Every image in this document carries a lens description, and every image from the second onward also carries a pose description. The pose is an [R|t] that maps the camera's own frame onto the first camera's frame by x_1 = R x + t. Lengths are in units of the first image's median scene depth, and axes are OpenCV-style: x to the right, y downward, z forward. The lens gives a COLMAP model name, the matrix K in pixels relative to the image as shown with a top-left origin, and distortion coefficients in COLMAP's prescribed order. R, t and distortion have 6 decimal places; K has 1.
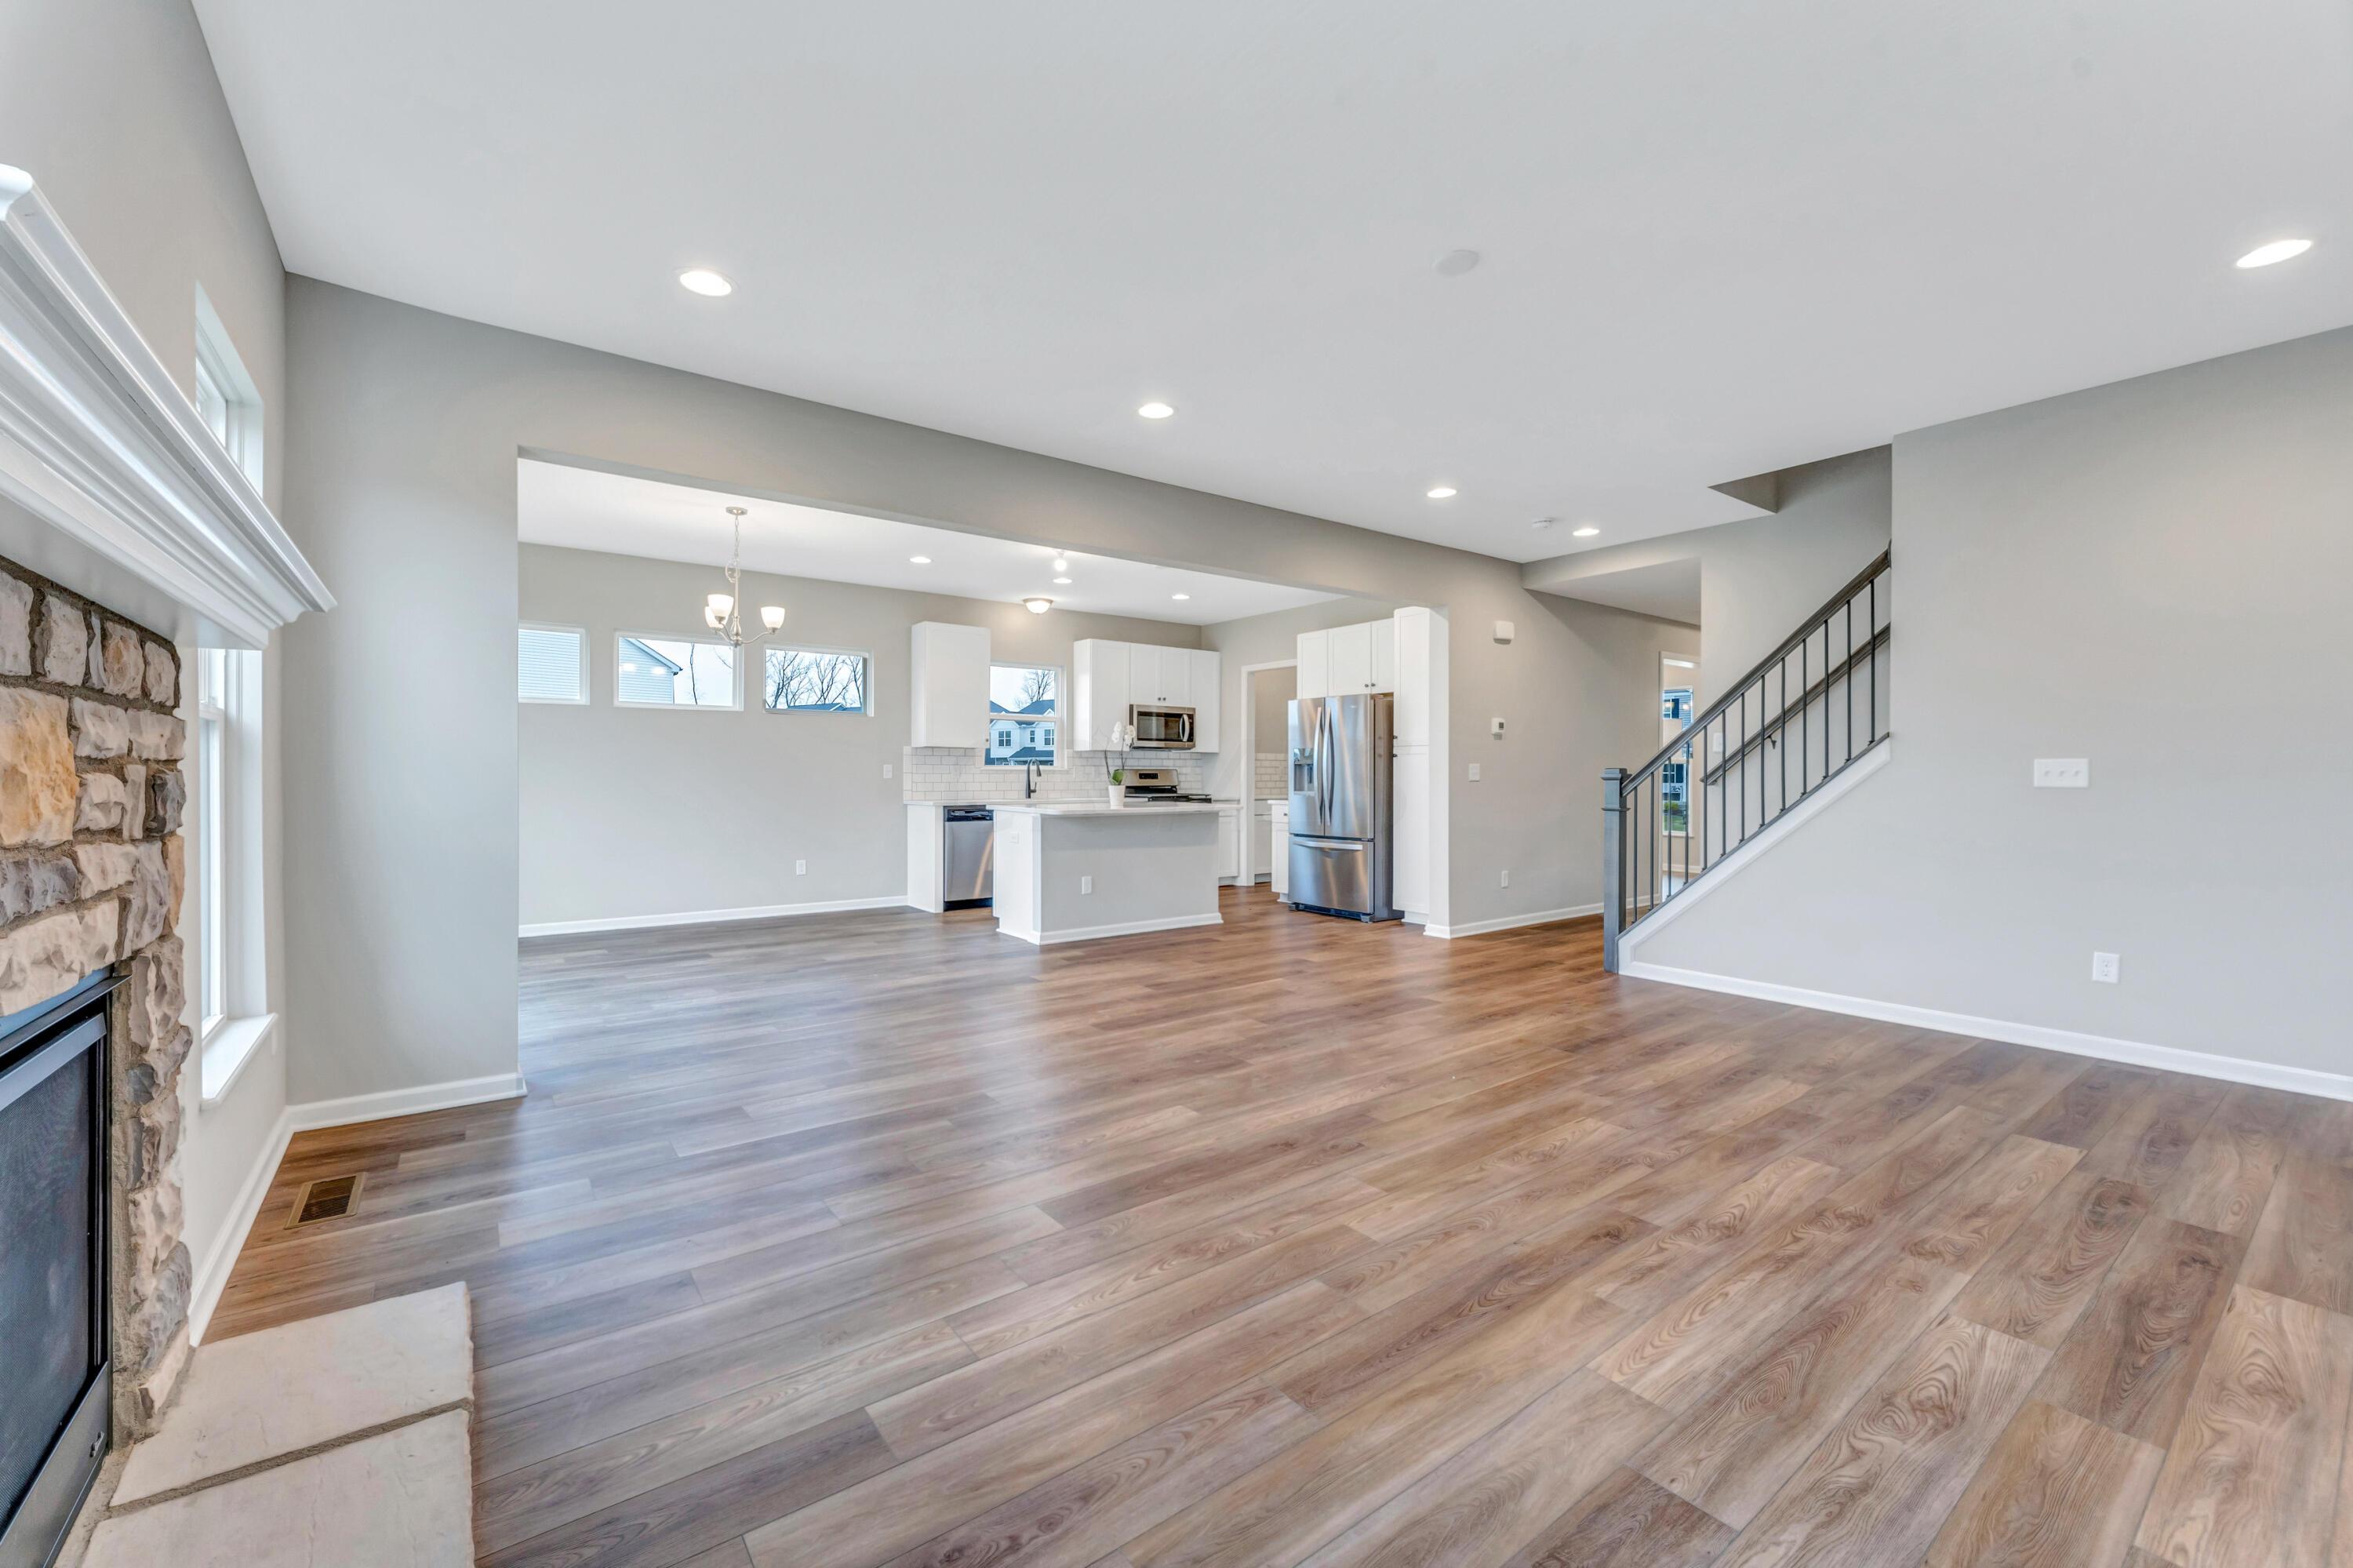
lens RADIAL K [[948.6, 0, 1168.3], [0, 948.6, 783.5], [0, 0, 1]] dist [-0.000267, 0.000037]
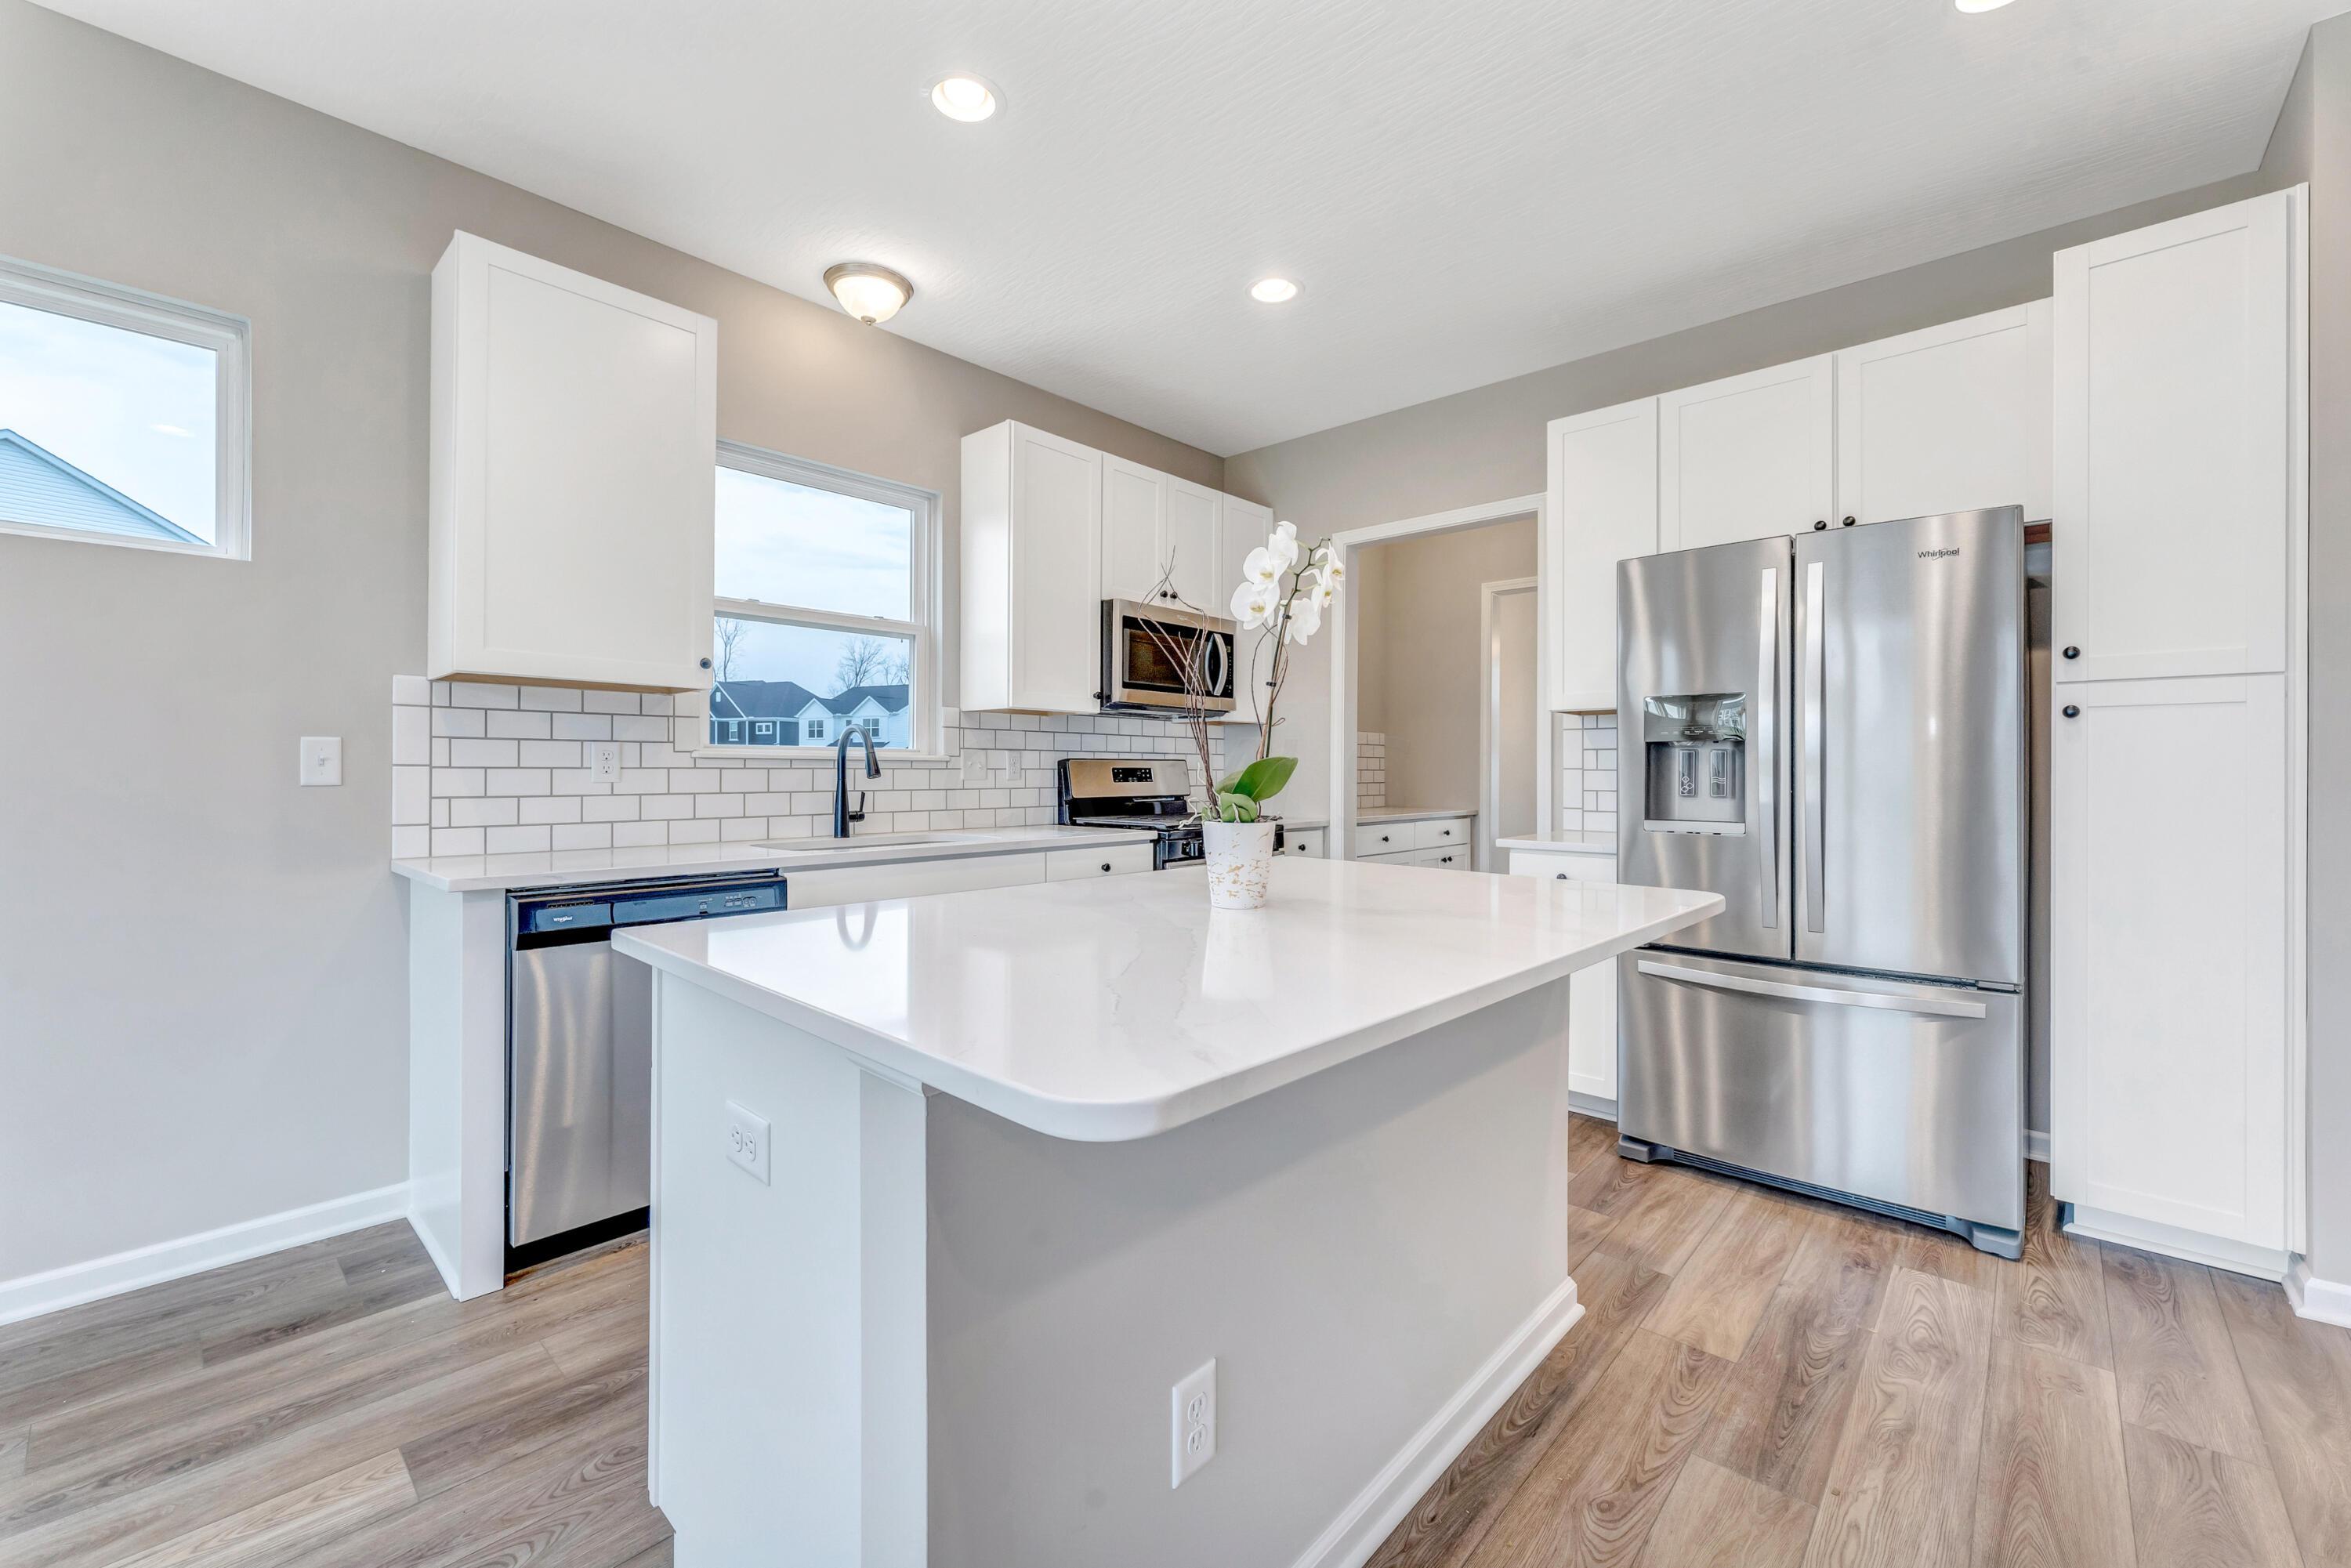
lens RADIAL K [[947.9, 0, 1182.6], [0, 947.9, 769.6], [0, 0, 1]] dist [-0.001183, -0.000604]
pose [[0.980856, 0.000630, 0.194734, -0.087734], [0.001508, 0.999940, -0.010830, -0.005613], [-0.194729, 0.010916, 0.980796, 0.602103]]
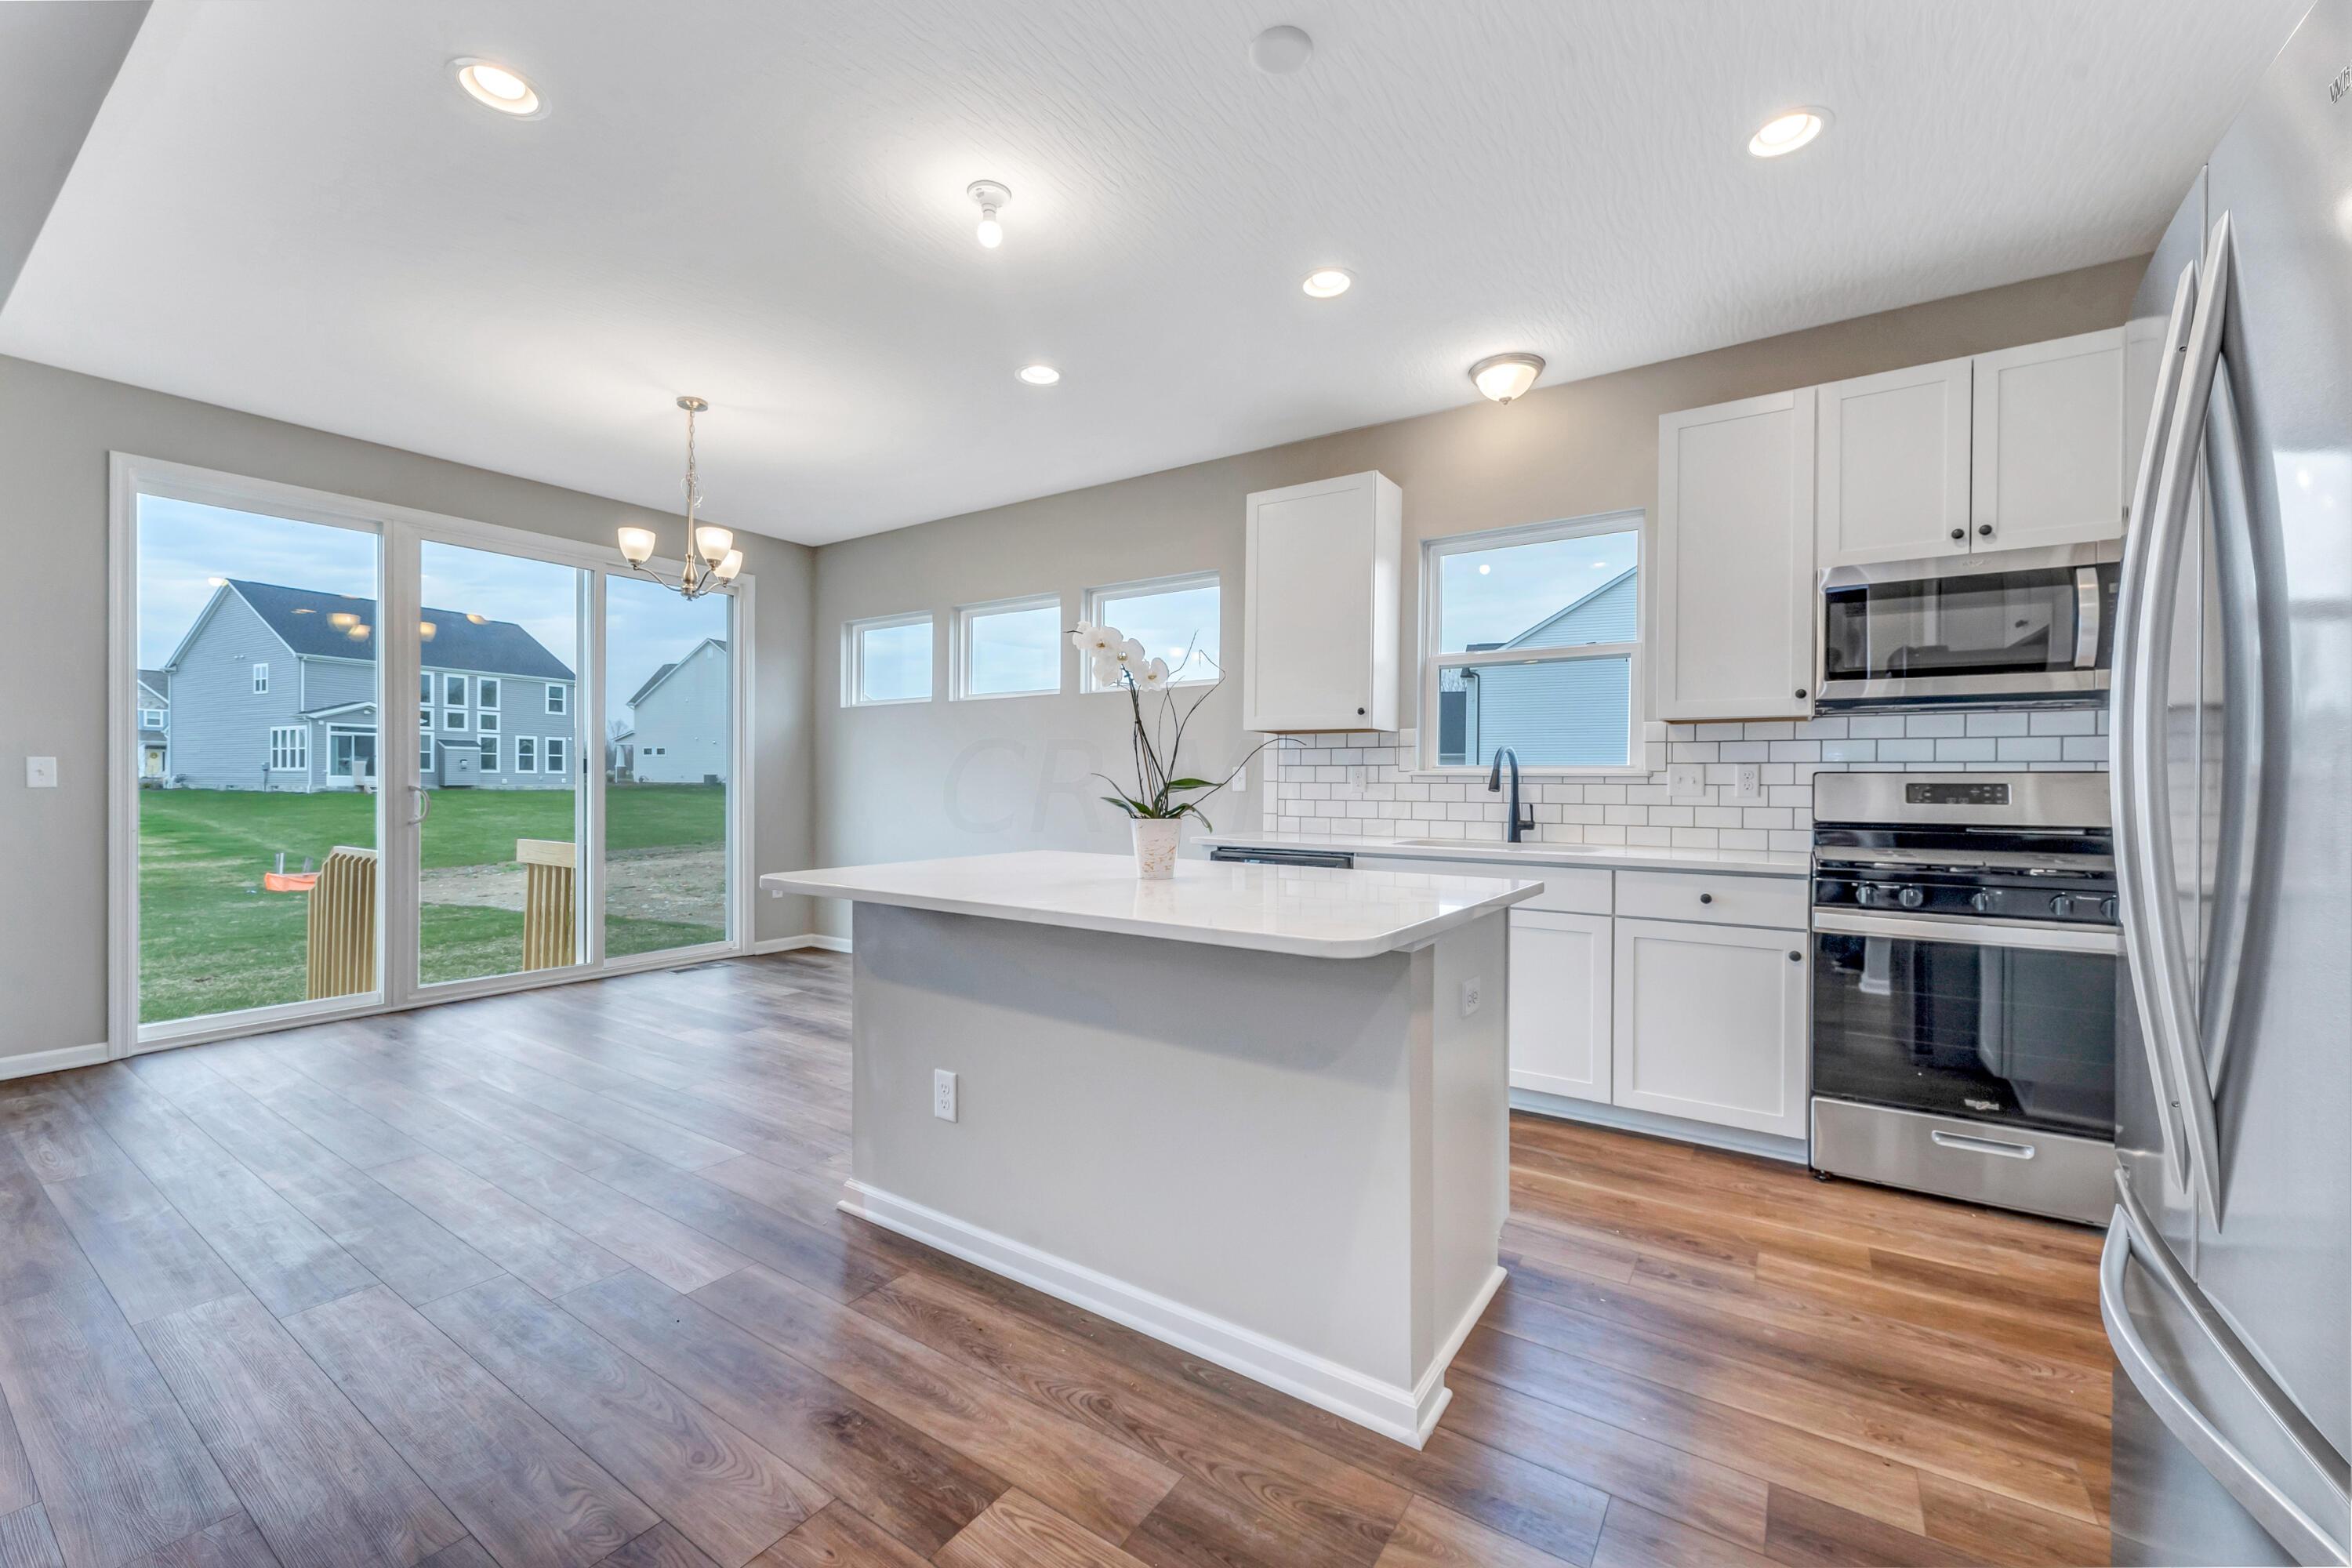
lens RADIAL K [[948.2, 0, 1167.9], [0, 948.2, 783.5], [0, 0, 1]] dist [-0.000267, 0.000037]
pose [[0.328670, 0.001274, -0.944444, 0.197276], [-0.014992, 0.999880, -0.003868, -0.006281], [0.944326, 0.015430, 0.328650, 0.694263]]
